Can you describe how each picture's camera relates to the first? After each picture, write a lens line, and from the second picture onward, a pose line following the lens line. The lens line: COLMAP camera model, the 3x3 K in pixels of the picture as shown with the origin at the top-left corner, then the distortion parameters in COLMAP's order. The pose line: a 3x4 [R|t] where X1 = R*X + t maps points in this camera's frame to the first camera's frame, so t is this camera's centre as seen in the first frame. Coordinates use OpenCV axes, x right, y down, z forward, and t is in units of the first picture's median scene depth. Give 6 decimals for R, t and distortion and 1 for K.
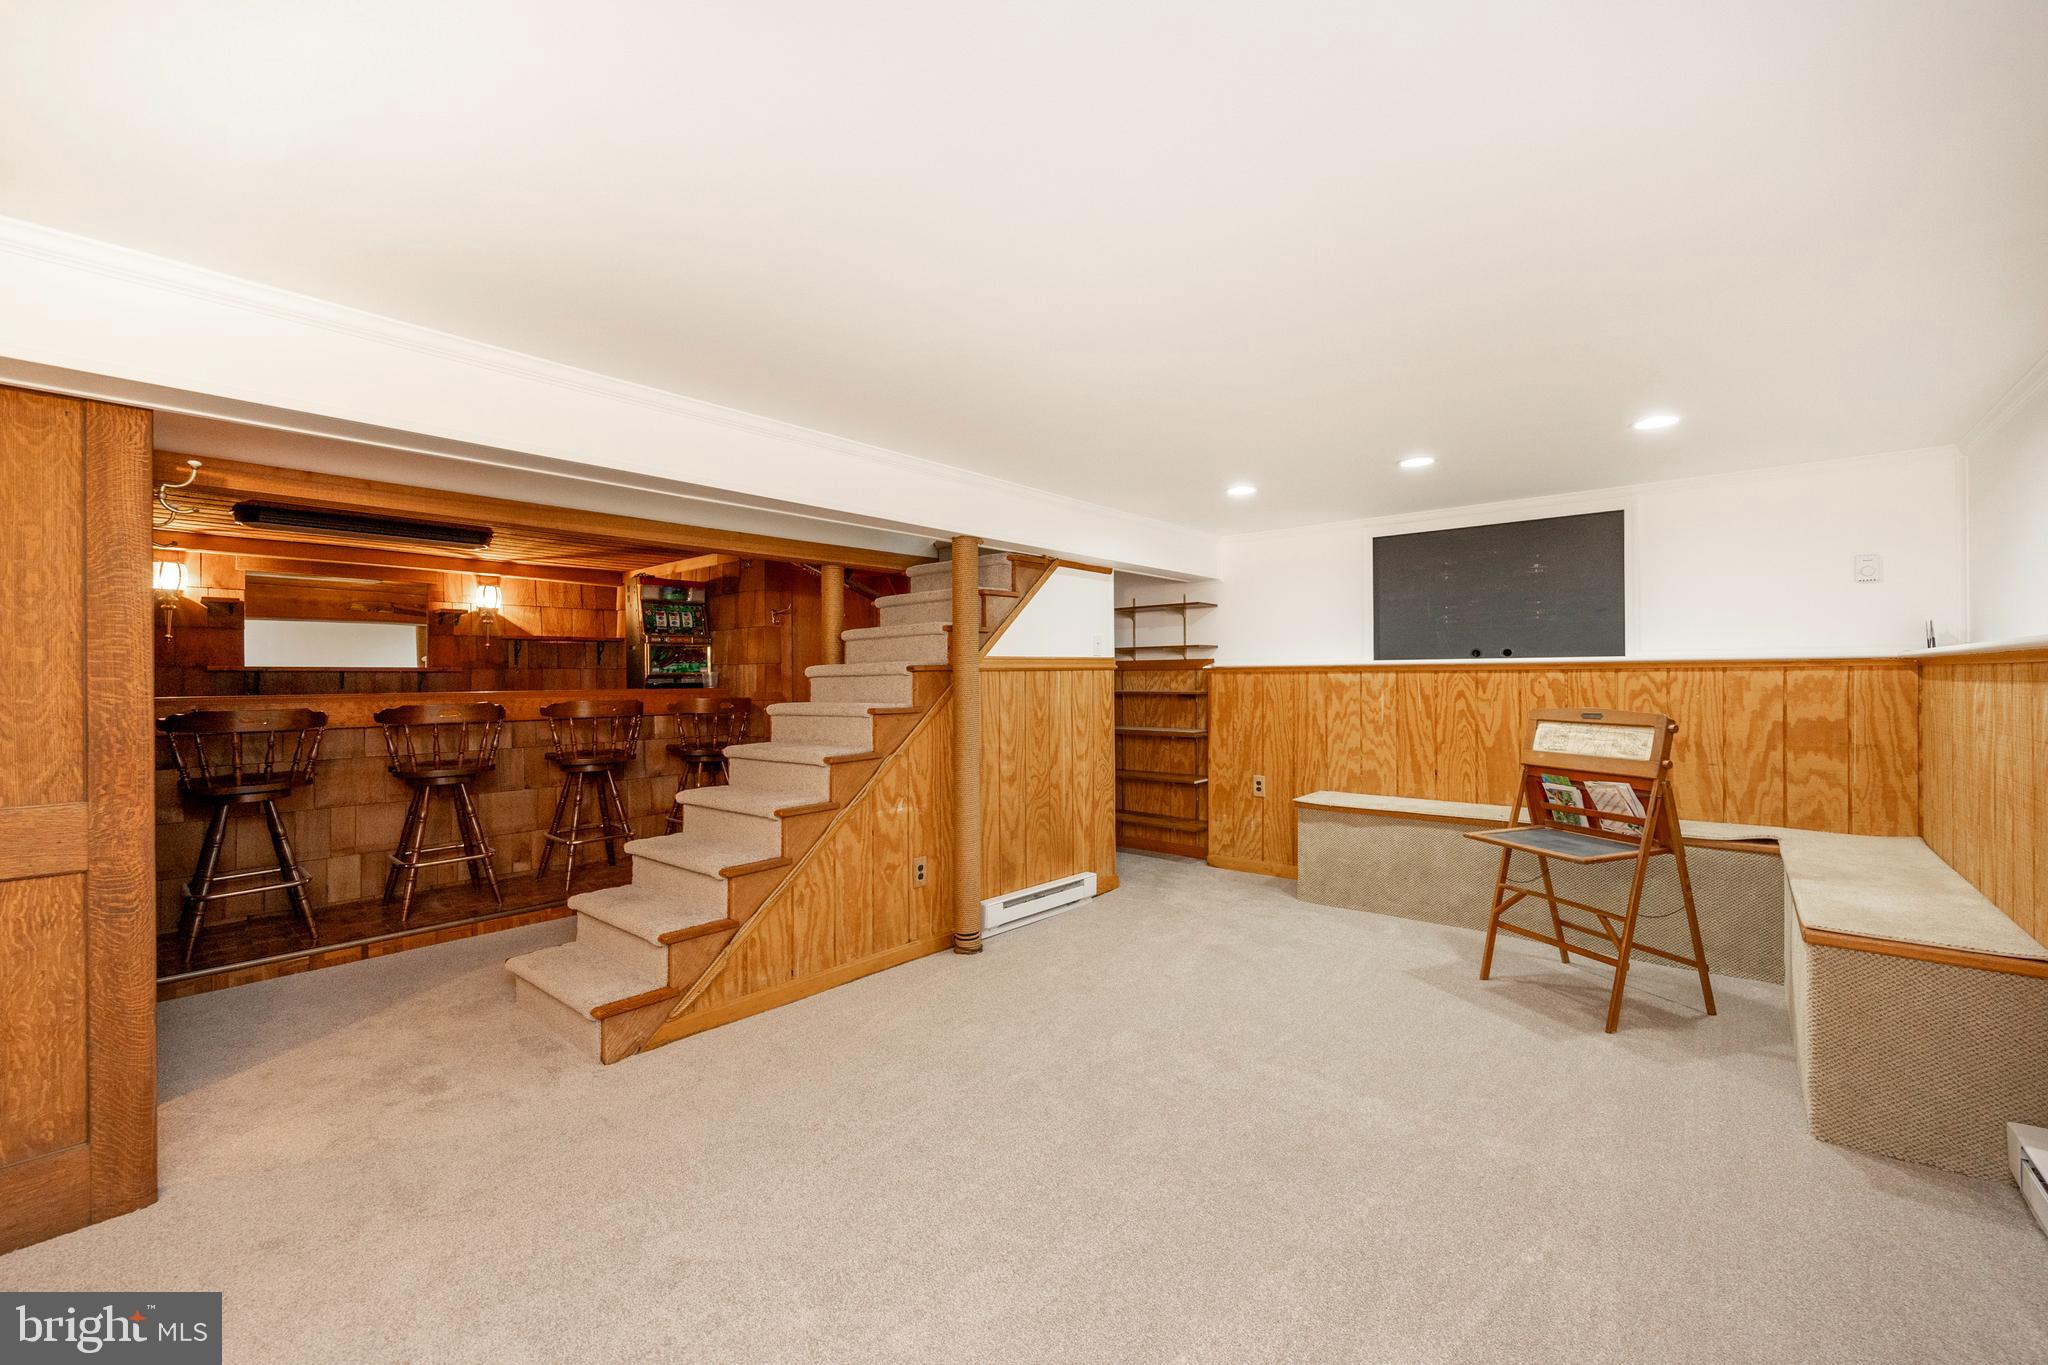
lens RADIAL K [[806.2, 0, 1023.7], [0, 806.2, 681.8], [0, 0, 1]] dist [-0.002024, -0.000609]
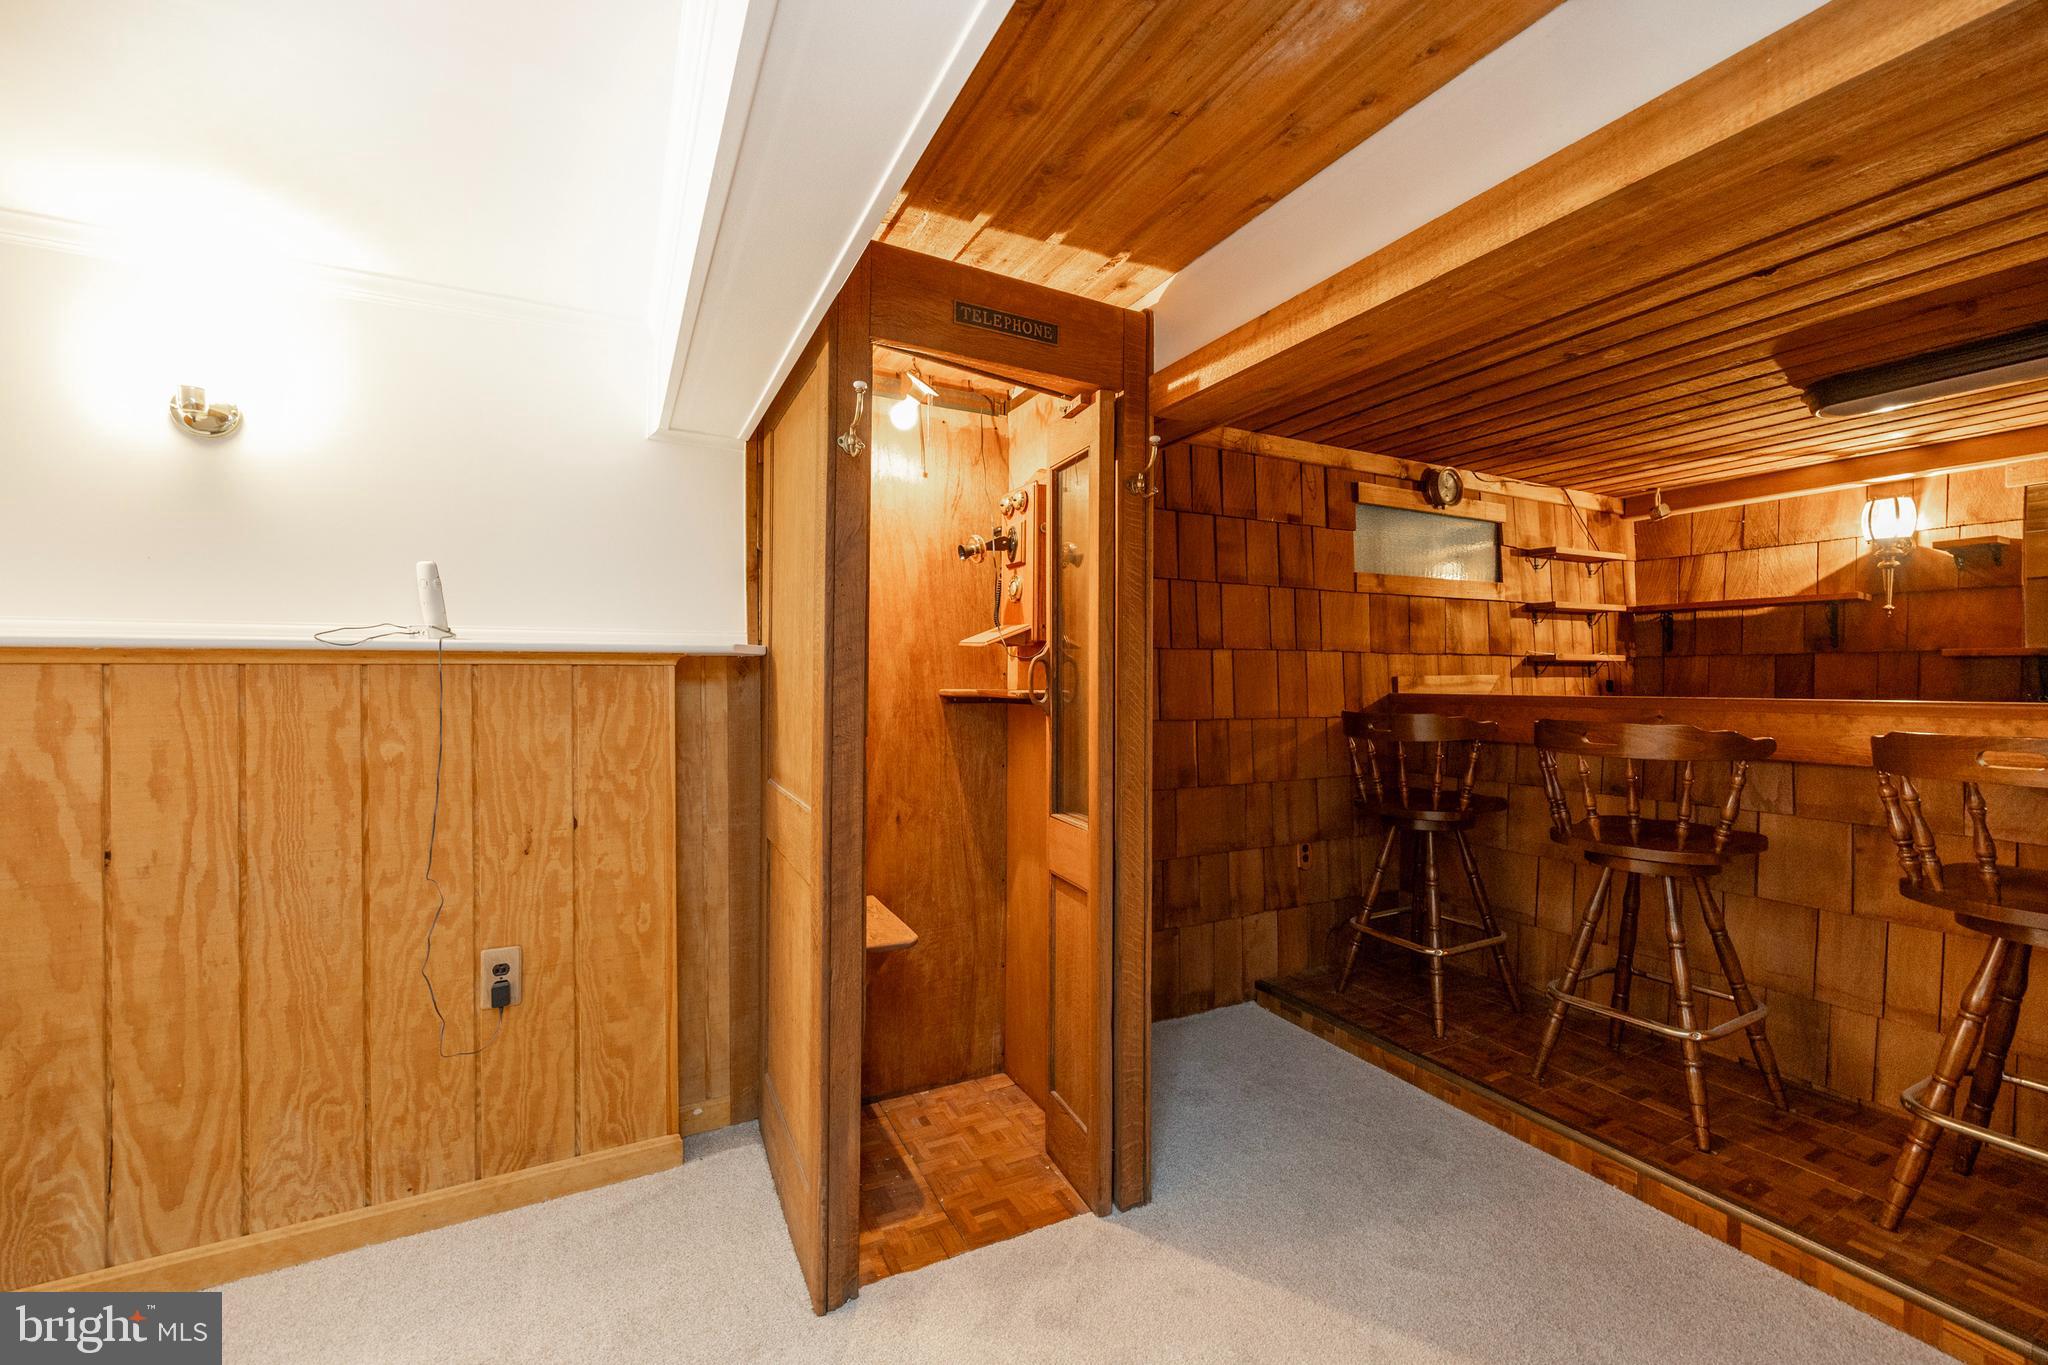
lens RADIAL K [[806.2, 0, 1025.3], [0, 806.2, 681.8], [0, 0, 1]] dist [-0.002024, -0.000609]
pose [[-0.371688, 0.012130, -0.928278, -0.211139], [0.000343, 0.999916, 0.012929, -0.003772], [0.928357, 0.004487, -0.371661, 0.780661]]
